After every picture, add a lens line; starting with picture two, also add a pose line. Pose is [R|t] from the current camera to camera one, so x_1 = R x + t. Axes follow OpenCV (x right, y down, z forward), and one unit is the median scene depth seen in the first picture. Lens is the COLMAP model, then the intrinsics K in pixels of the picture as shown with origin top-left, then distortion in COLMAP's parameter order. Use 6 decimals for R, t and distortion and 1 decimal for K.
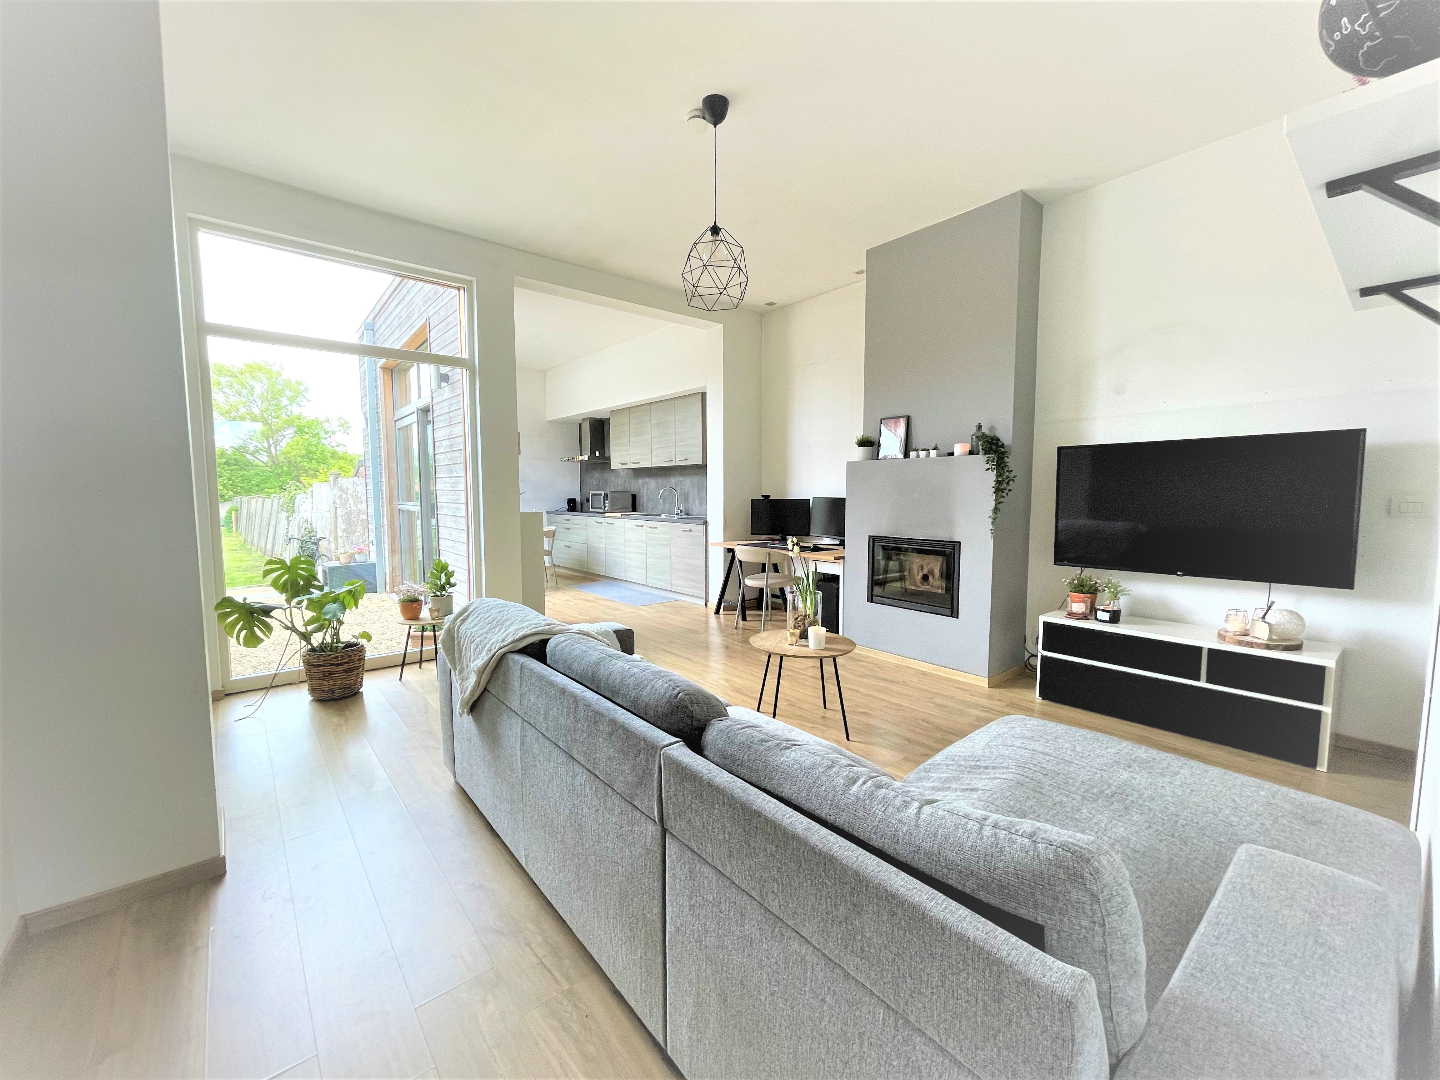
lens RADIAL K [[580.9, 0, 713.5], [0, 580.9, 540.4], [0, 0, 1]] dist [-0.003320, -0.000056]
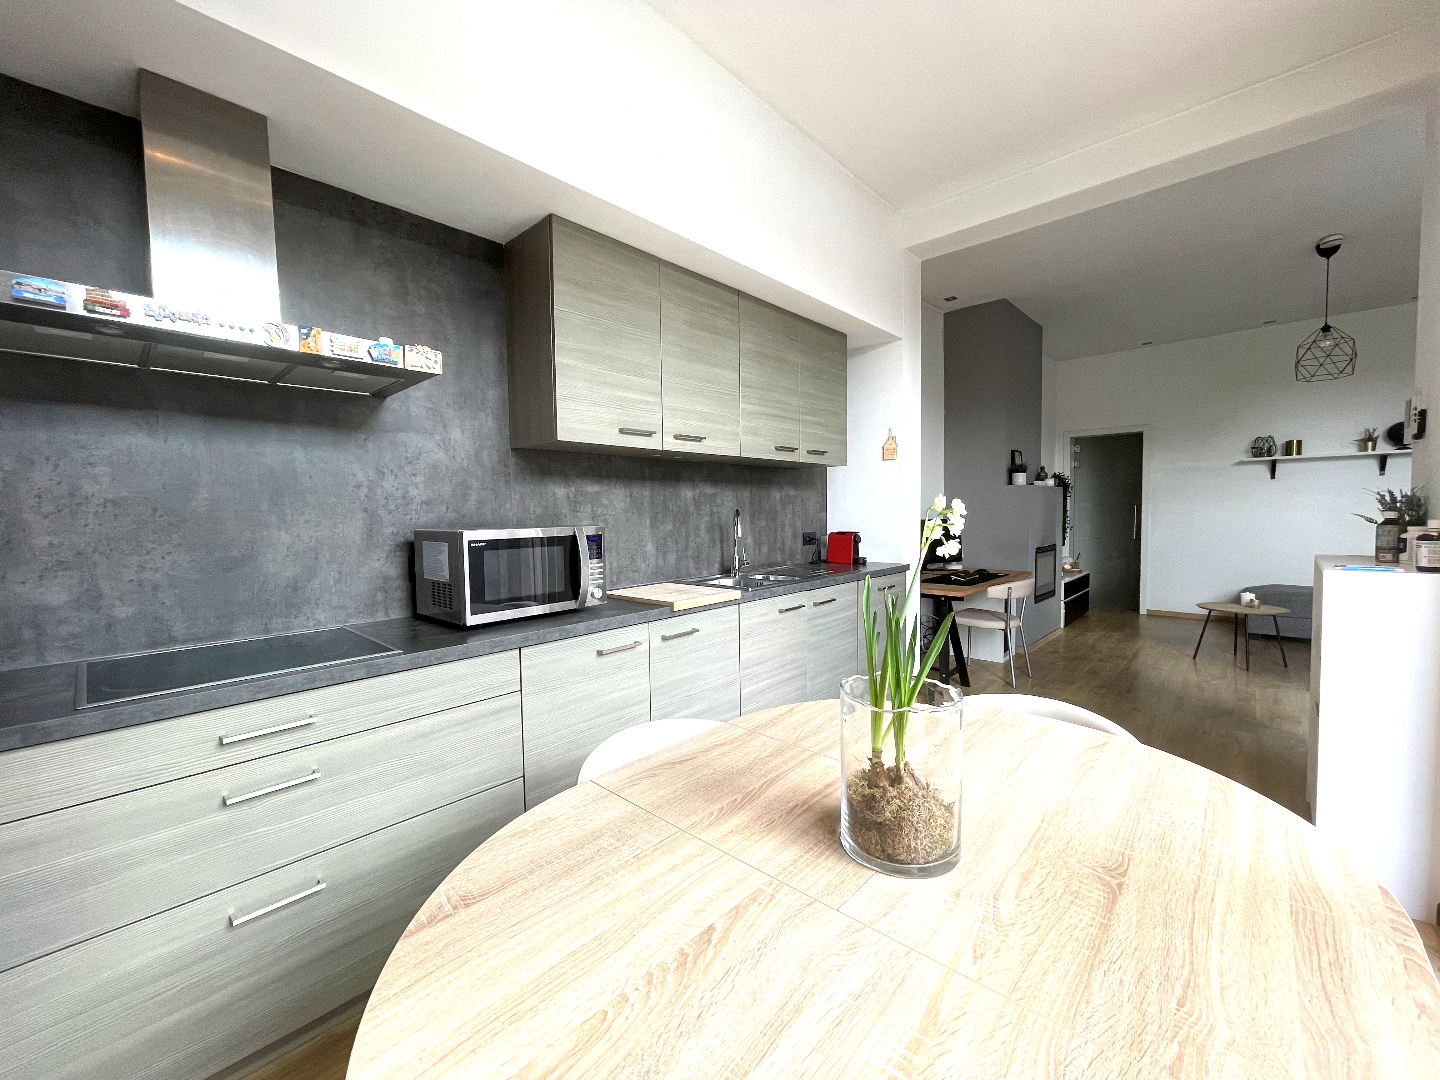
lens RADIAL K [[581.5, 0, 711.3], [0, 581.5, 539.0], [0, 0, 1]] dist [-0.001219, -0.000281]
pose [[-0.128340, -0.047595, 0.990587, -0.843100], [0.097589, 0.993394, 0.060374, -0.167295], [-0.986917, 0.104419, -0.122848, 1.835183]]
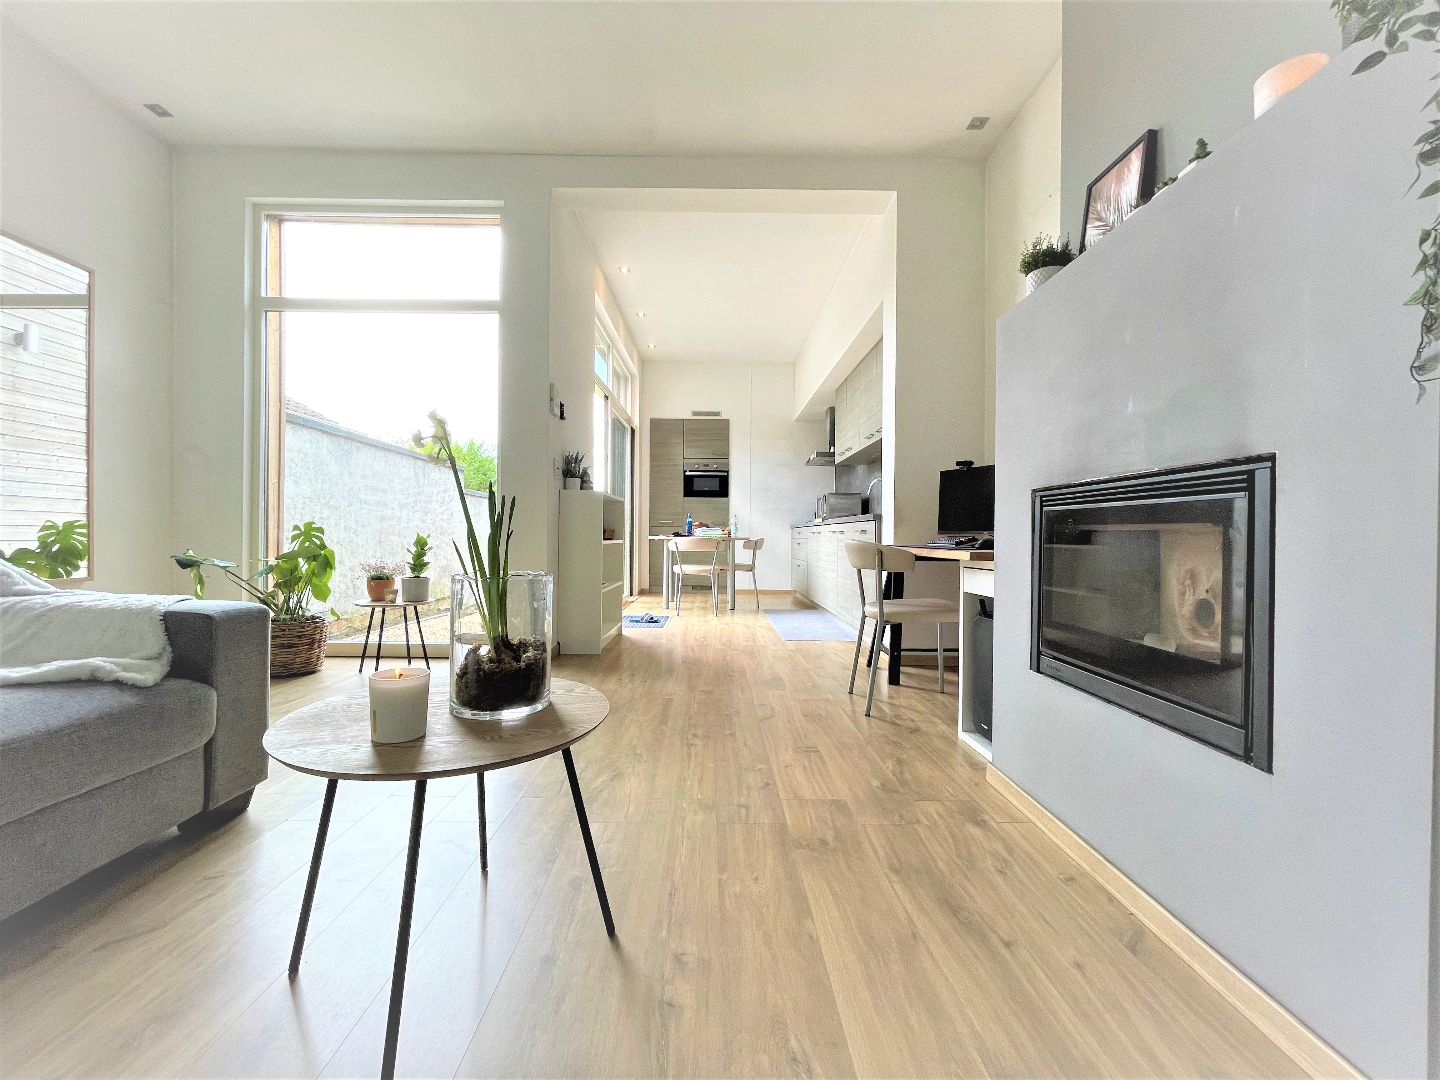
lens RADIAL K [[580.9, 0, 713.5], [0, 580.9, 540.4], [0, 0, 1]] dist [-0.003320, -0.000056]
pose [[0.773424, 0.012746, -0.633760, 0.353862], [-0.064169, 0.996236, -0.058274, 0.060518], [0.630632, 0.085738, 0.771331, 0.595088]]
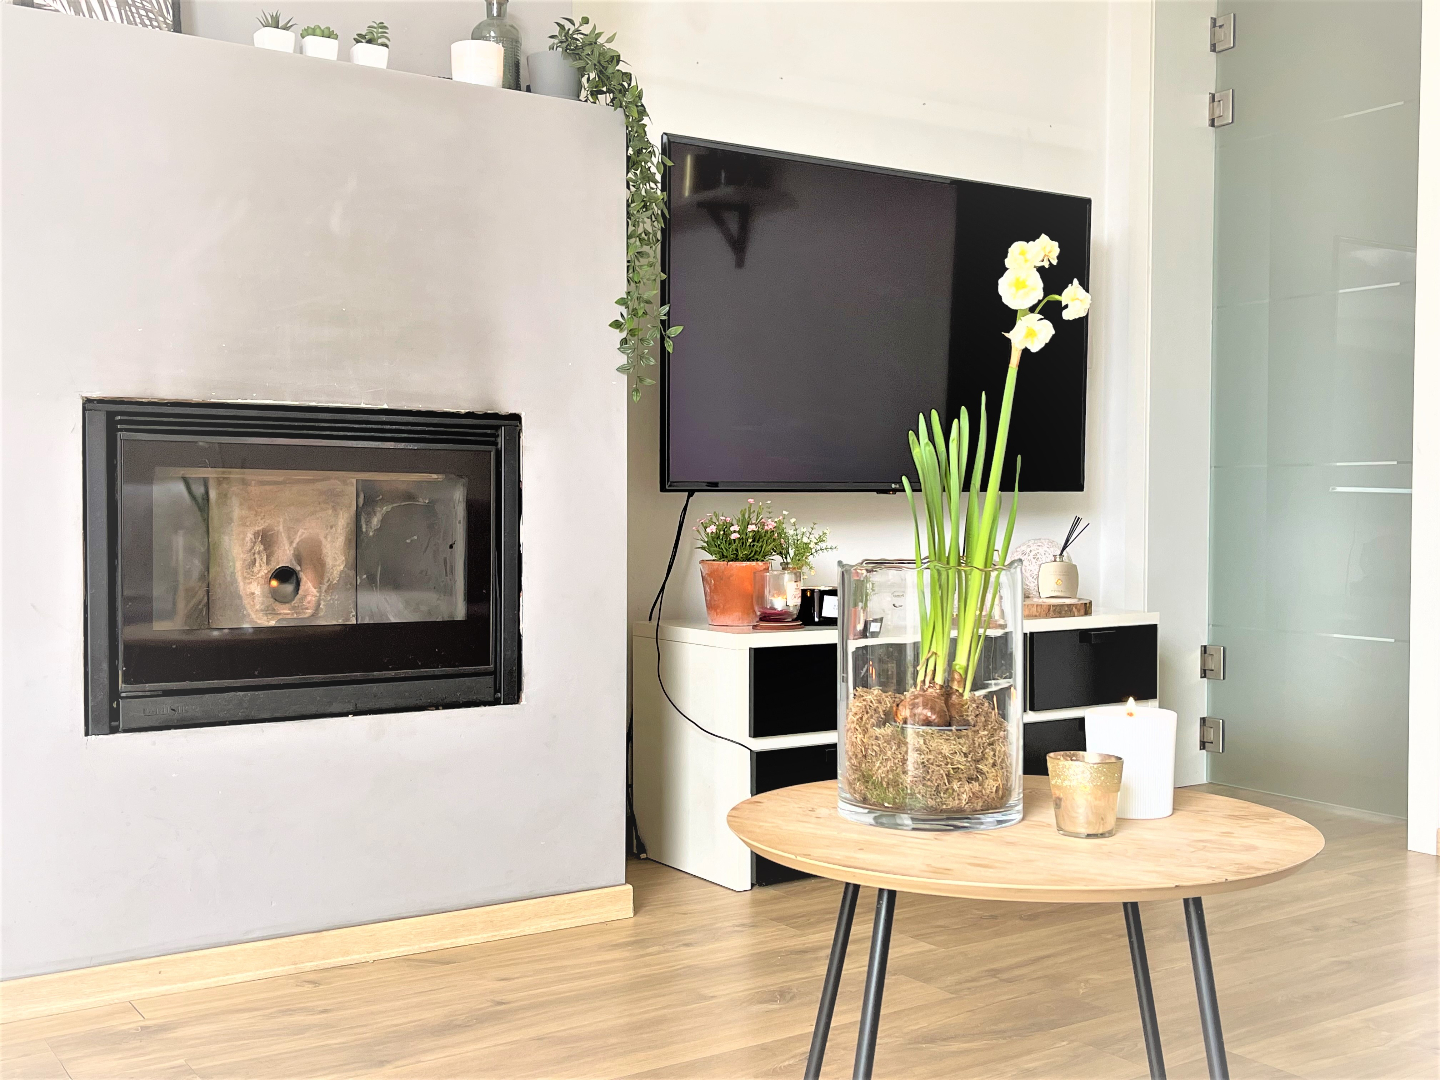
lens RADIAL K [[1560.4, 0, 717.7], [0, 1560.4, 544.5], [0, 0, 1]] dist [0.057366, -0.017705]
pose [[0.099033, -0.027107, 0.994715, -0.254682], [0.079476, 0.996651, 0.019247, 0.049772], [-0.991905, 0.077150, 0.100856, 0.749575]]
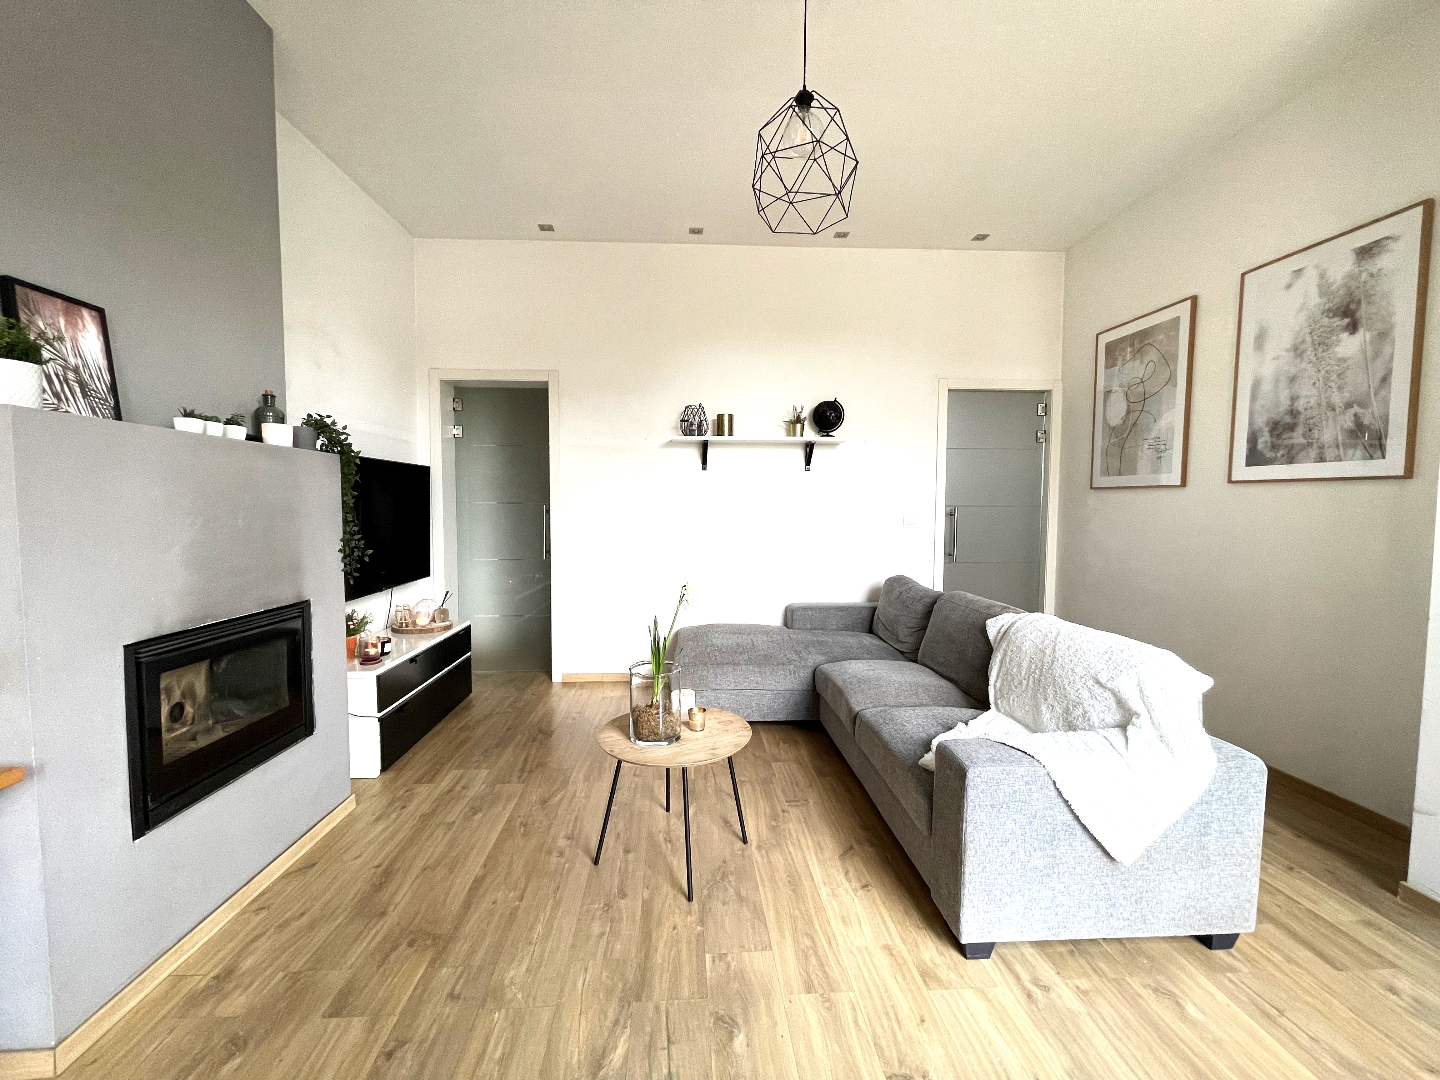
lens RADIAL K [[581.5, 0, 711.3], [0, 581.5, 539.0], [0, 0, 1]] dist [-0.001219, -0.000281]
pose [[-0.804684, -0.037389, 0.592525, -0.203573], [0.044342, 0.991443, 0.122781, -0.097334], [-0.592045, 0.125074, -0.796140, 1.081347]]
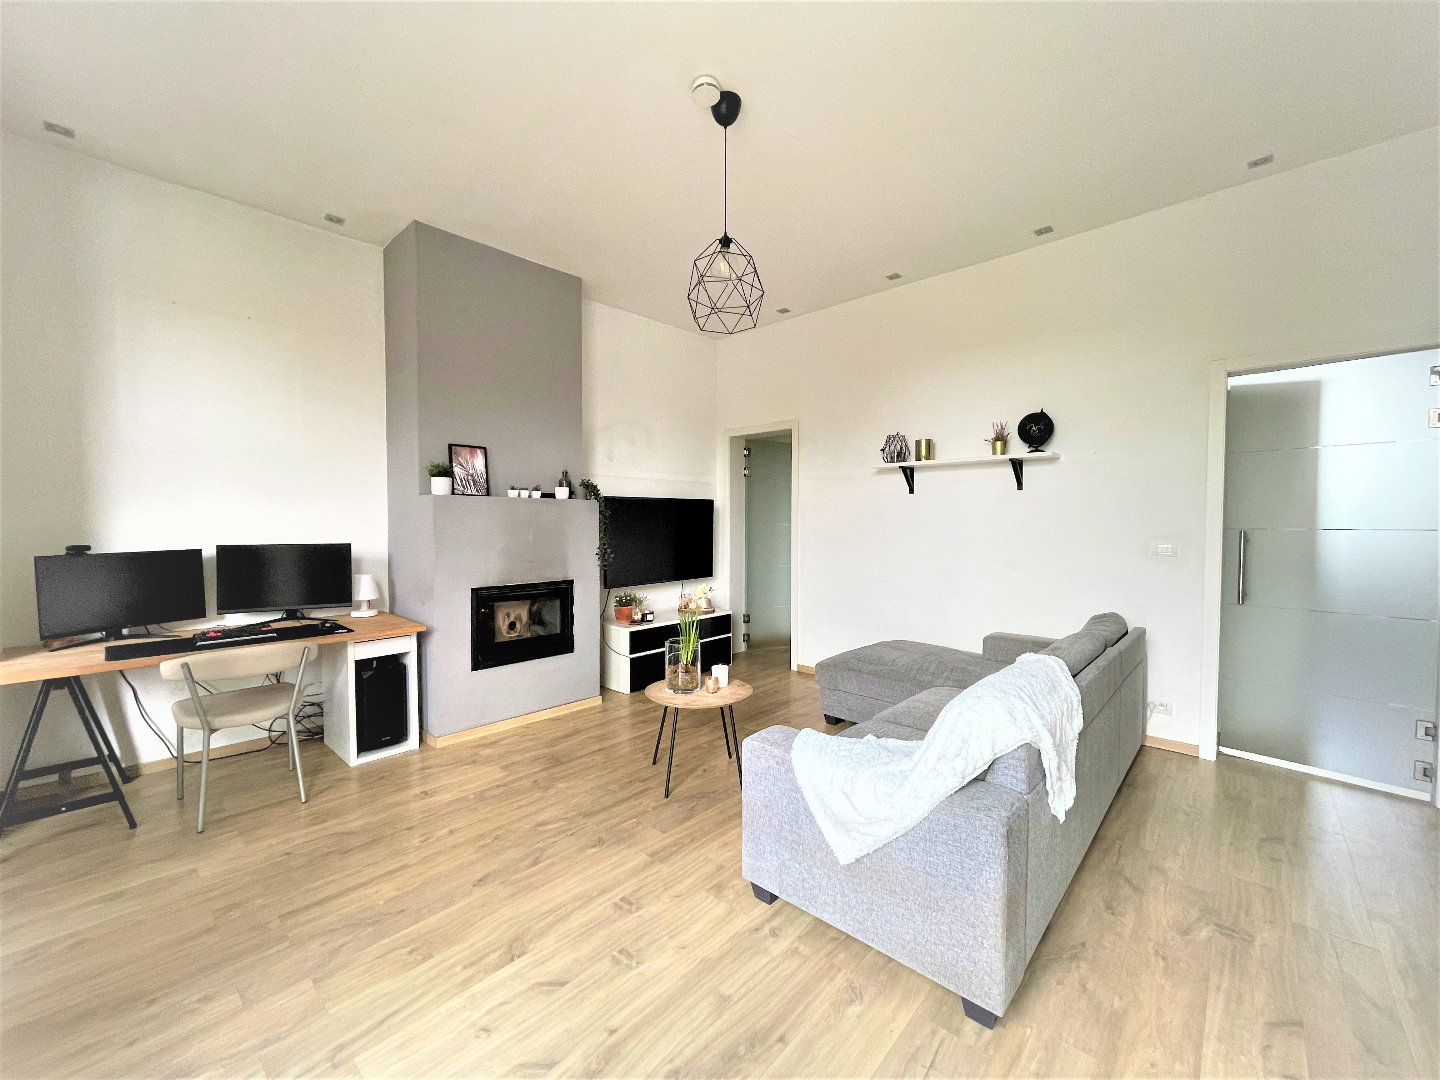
lens RADIAL K [[579.7, 0, 714.8], [0, 579.7, 536.3], [0, 0, 1]] dist [-0.000631, 0.000185]
pose [[-0.130827, -0.025703, 0.991072, -0.585802], [0.082892, 0.995880, 0.036770, -0.083959], [-0.987934, 0.086963, -0.128157, 0.778306]]
